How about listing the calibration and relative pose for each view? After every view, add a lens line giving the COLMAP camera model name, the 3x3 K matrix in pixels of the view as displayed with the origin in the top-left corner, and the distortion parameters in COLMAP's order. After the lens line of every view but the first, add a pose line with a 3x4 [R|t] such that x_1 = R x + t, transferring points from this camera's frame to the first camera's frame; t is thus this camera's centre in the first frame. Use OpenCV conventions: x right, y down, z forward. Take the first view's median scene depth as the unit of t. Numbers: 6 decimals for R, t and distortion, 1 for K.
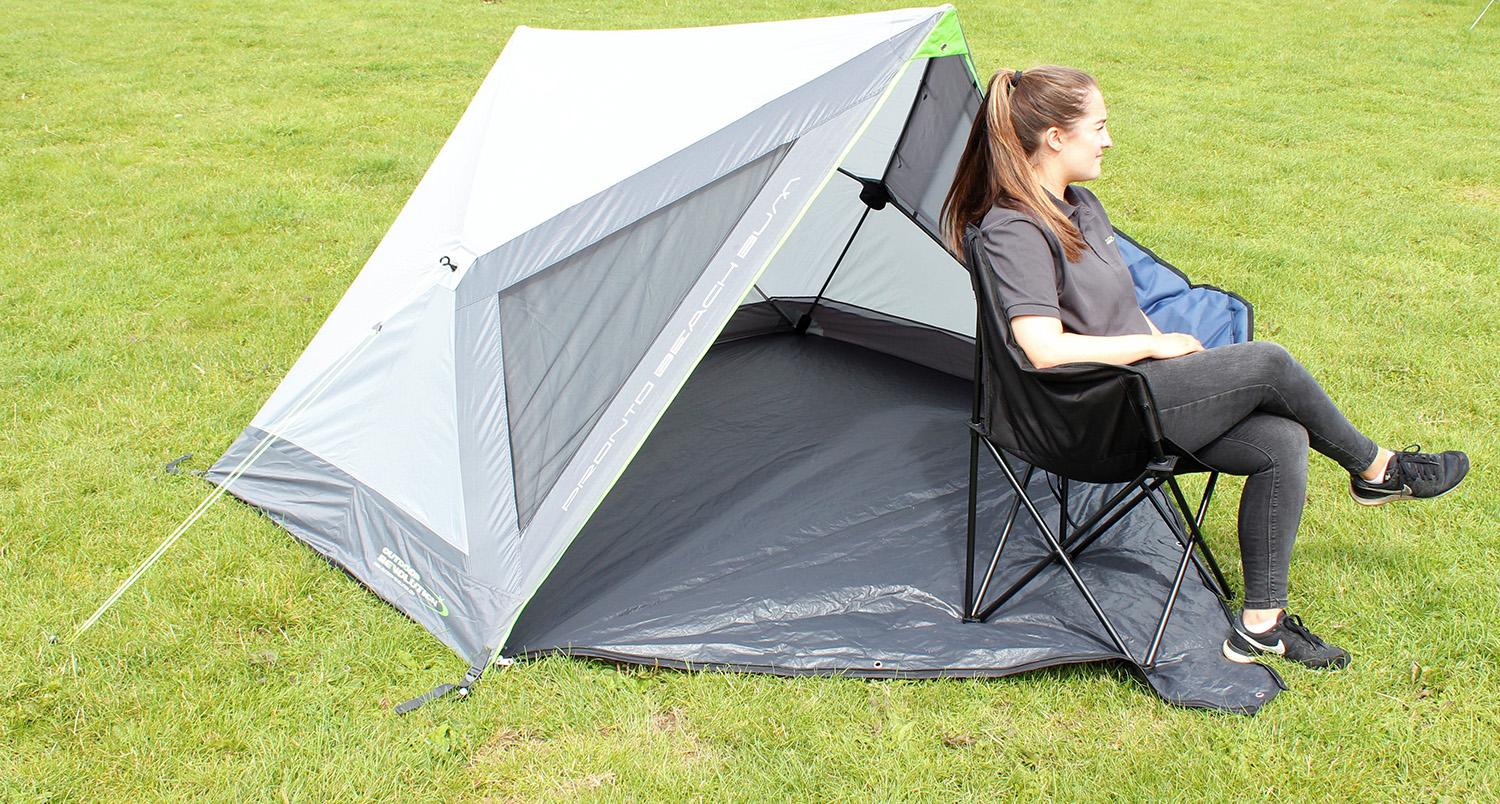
lens RADIAL K [[1835.4, 0, 761.4], [0, 1835.4, 400.5], [0, 0, 1]] dist [-0.012883, 0.000000]
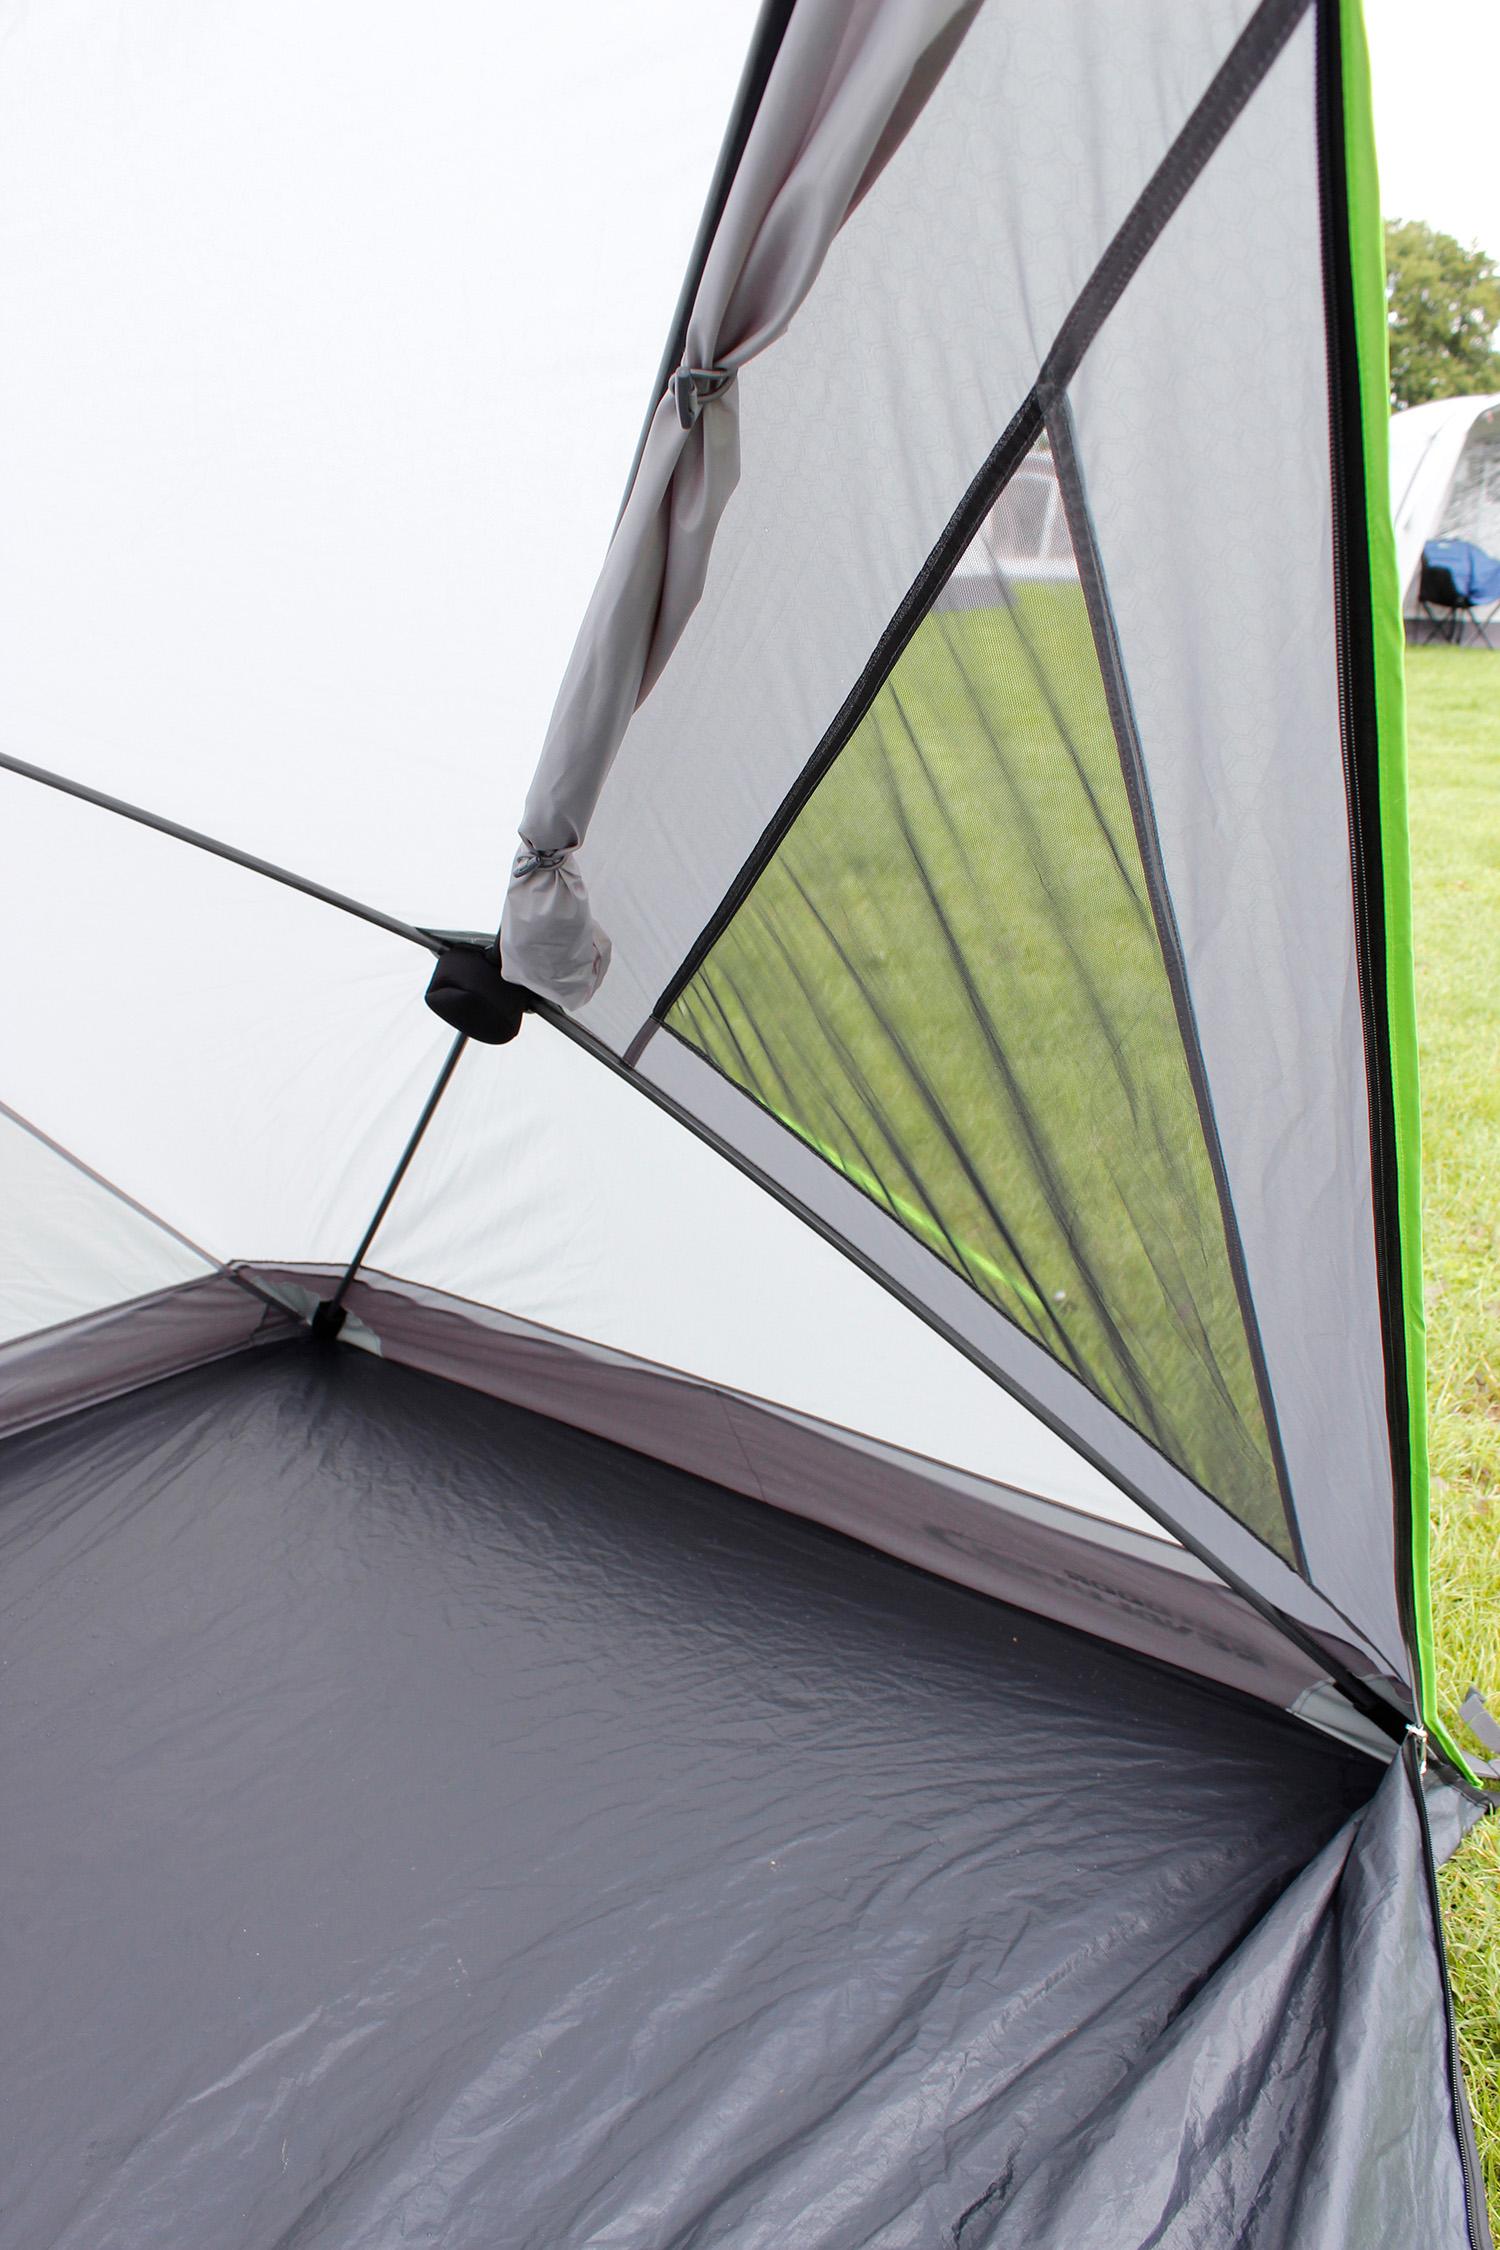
lens RADIAL K [[1830.0, 0, 750.1], [0, 1830.0, 1129.5], [0, 0, 1]] dist [-0.106402, 0.048510]
pose [[0.982212, -0.071238, 0.173739, 0.052678], [0.069892, 0.997458, 0.013859, -0.092015], [-0.174285, -0.001470, 0.984694, 0.723354]]
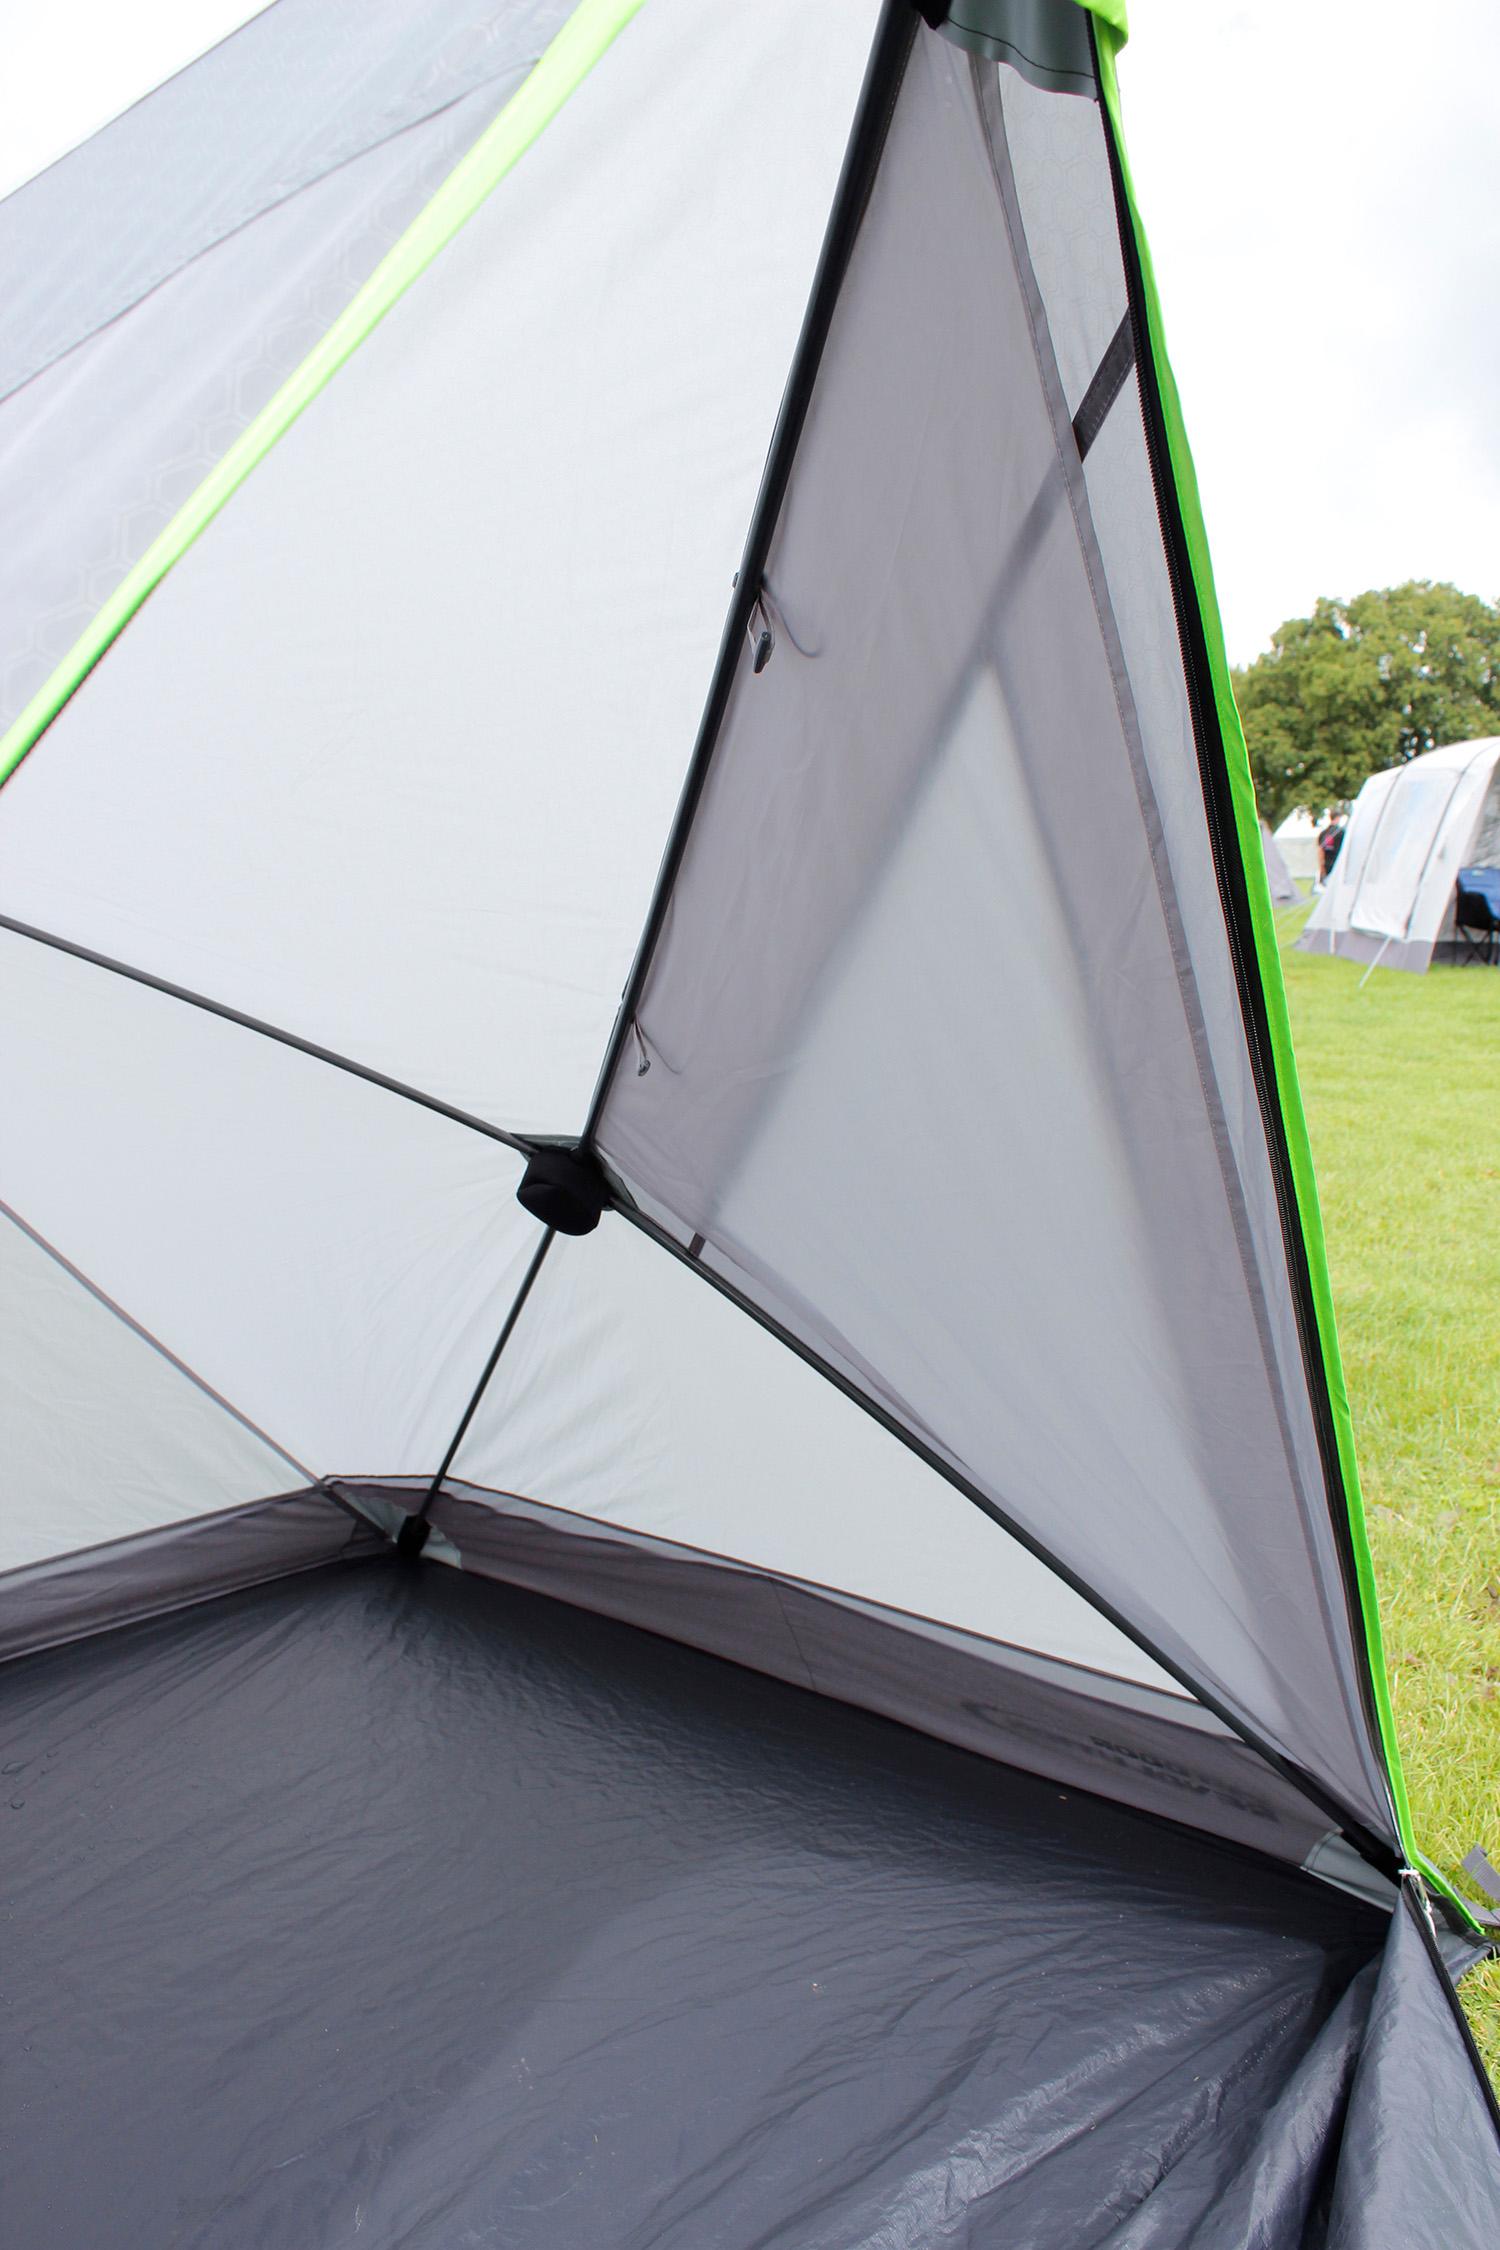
lens RADIAL K [[1830.0, 0, 749.9], [0, 1830.0, 1113.8], [0, 0, 1]] dist [-0.106402, 0.048510]
pose [[0.988557, -0.035069, 0.146714, 0.047337], [0.061353, 0.981995, -0.178666, -0.066242], [-0.137807, 0.185623, 0.972910, 0.683837]]
